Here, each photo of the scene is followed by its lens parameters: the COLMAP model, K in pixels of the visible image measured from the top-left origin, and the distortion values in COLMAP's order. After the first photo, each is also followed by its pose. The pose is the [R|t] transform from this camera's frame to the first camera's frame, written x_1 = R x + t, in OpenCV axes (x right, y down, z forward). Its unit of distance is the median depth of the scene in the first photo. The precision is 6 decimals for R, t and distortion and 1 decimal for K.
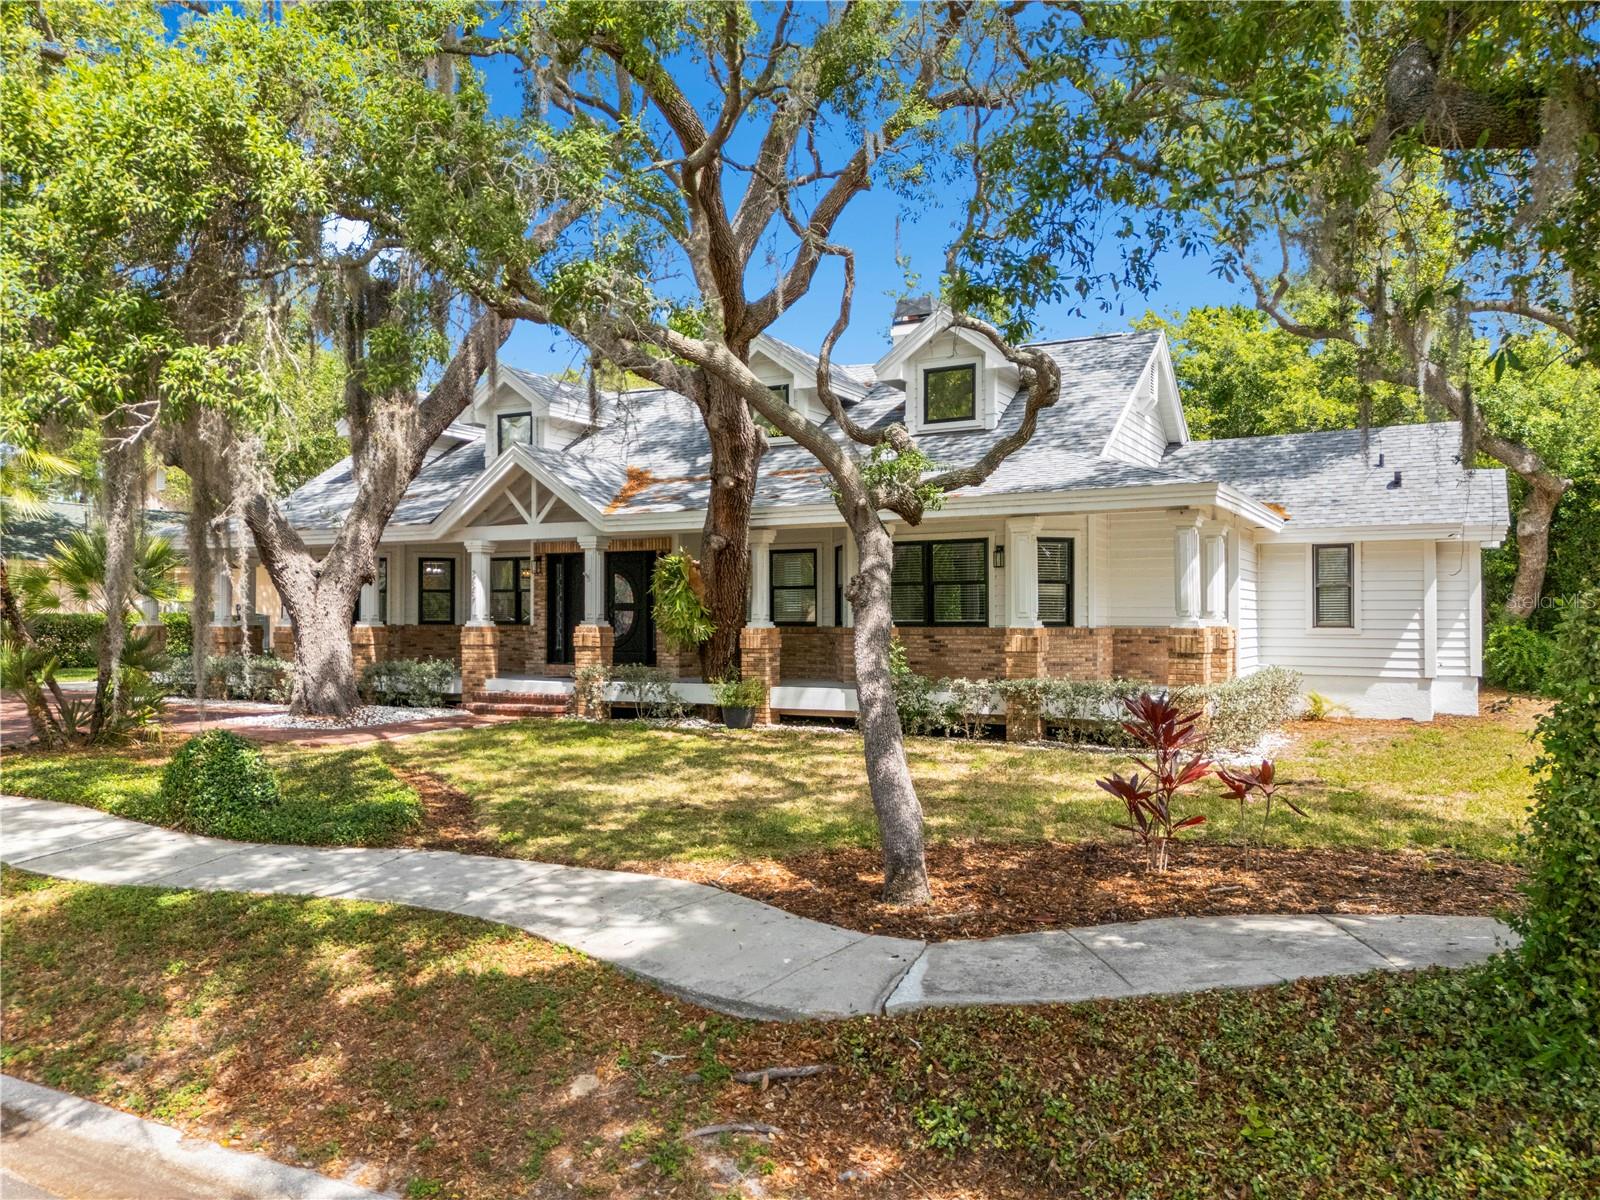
lens RADIAL K [[1170.1, 0, 800.0], [0, 1170.1, 600.0], [0, 0, 1]] dist [0.074410, -0.070637]
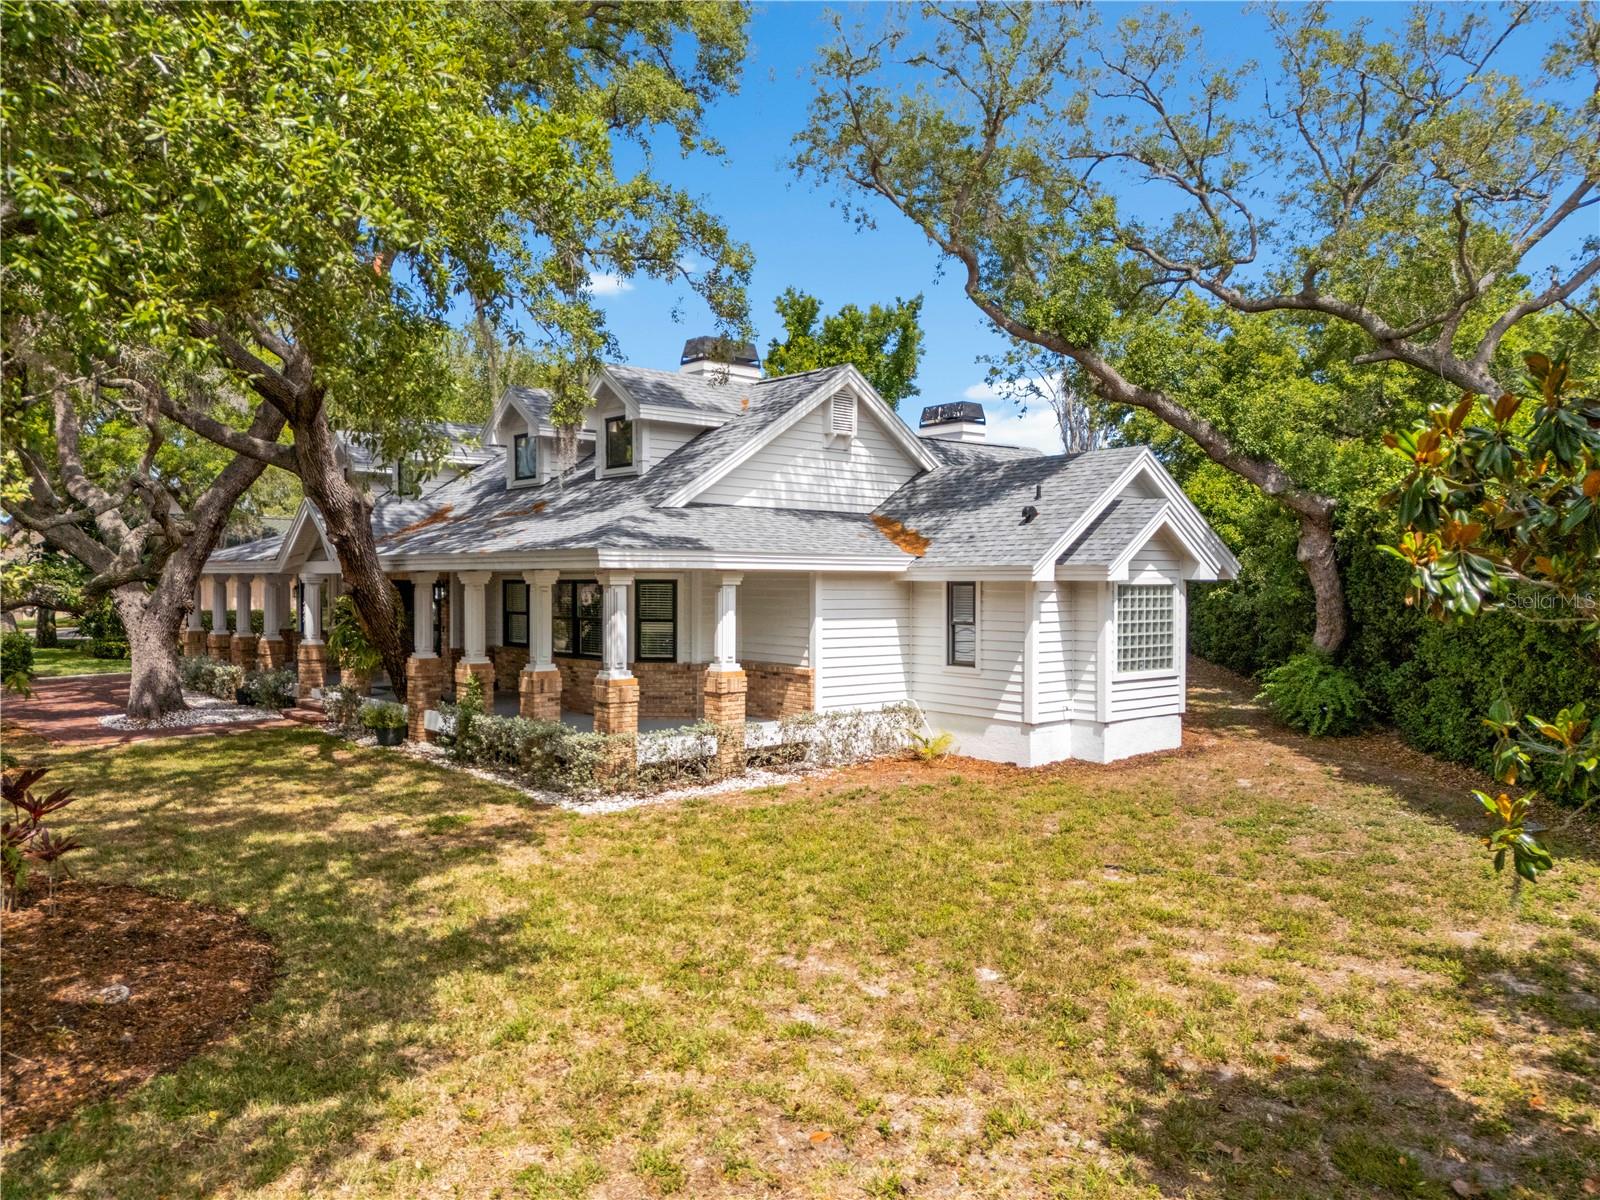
lens RADIAL K [[1170.1, 0, 800.0], [0, 1170.1, 600.0], [0, 0, 1]] dist [0.074410, -0.070637]
pose [[0.938672, 0.007035, -0.344741, 0.680280], [0.003824, 0.999518, 0.030809, -0.064484], [0.344791, -0.030238, 0.938192, 0.040214]]
